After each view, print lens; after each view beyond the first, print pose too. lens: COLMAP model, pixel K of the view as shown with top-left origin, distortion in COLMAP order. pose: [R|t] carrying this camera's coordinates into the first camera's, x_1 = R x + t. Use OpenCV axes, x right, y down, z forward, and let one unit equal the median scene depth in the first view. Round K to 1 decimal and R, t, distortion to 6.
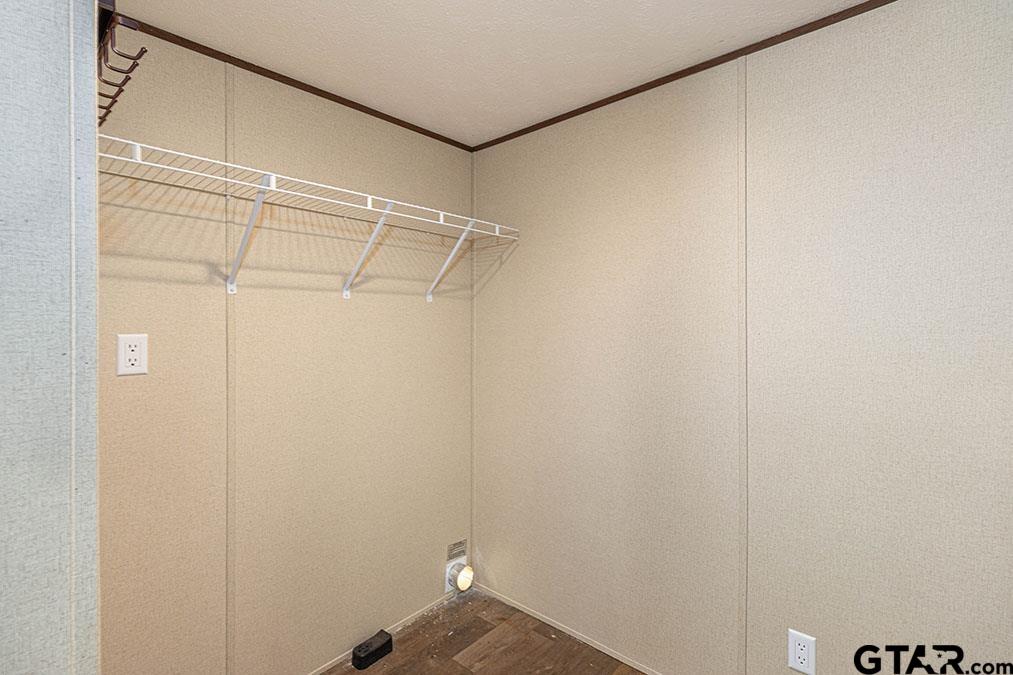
lens RADIAL K [[476.9, 0, 508.1], [0, 476.9, 321.0], [0, 0, 1]] dist [0.002229, 0.000502]
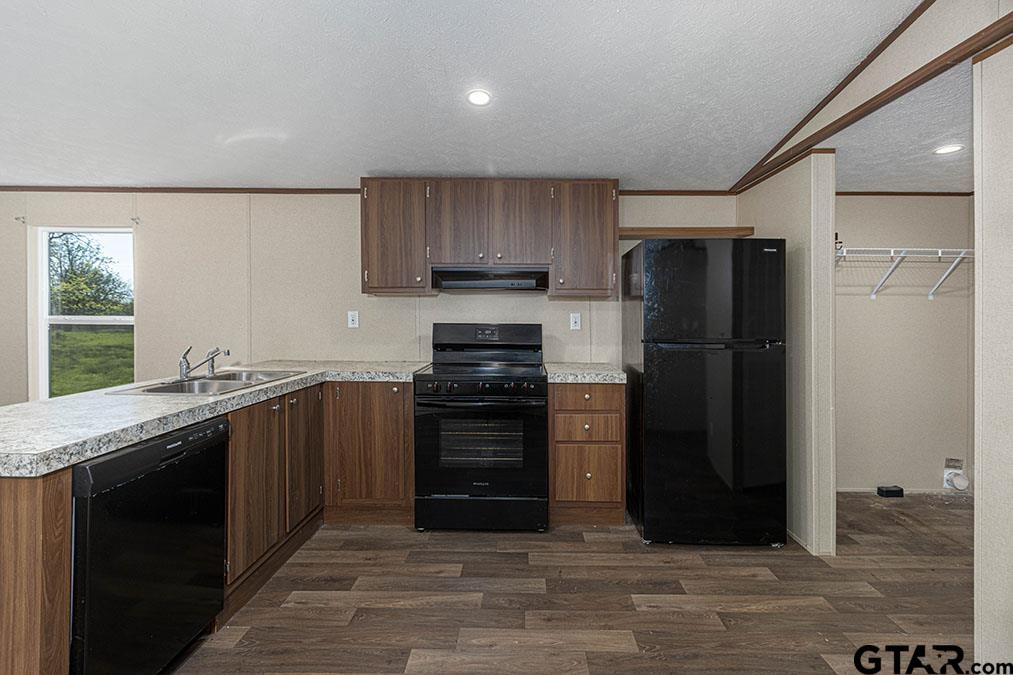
lens RADIAL K [[476.9, 0, 508.1], [0, 476.9, 321.0], [0, 0, 1]] dist [0.002229, 0.000502]
pose [[0.633072, 0.004493, -0.774080, 0.193504], [-0.002786, 0.999990, 0.003525, 0.034077], [0.774088, -0.000075, 0.633078, -1.199957]]
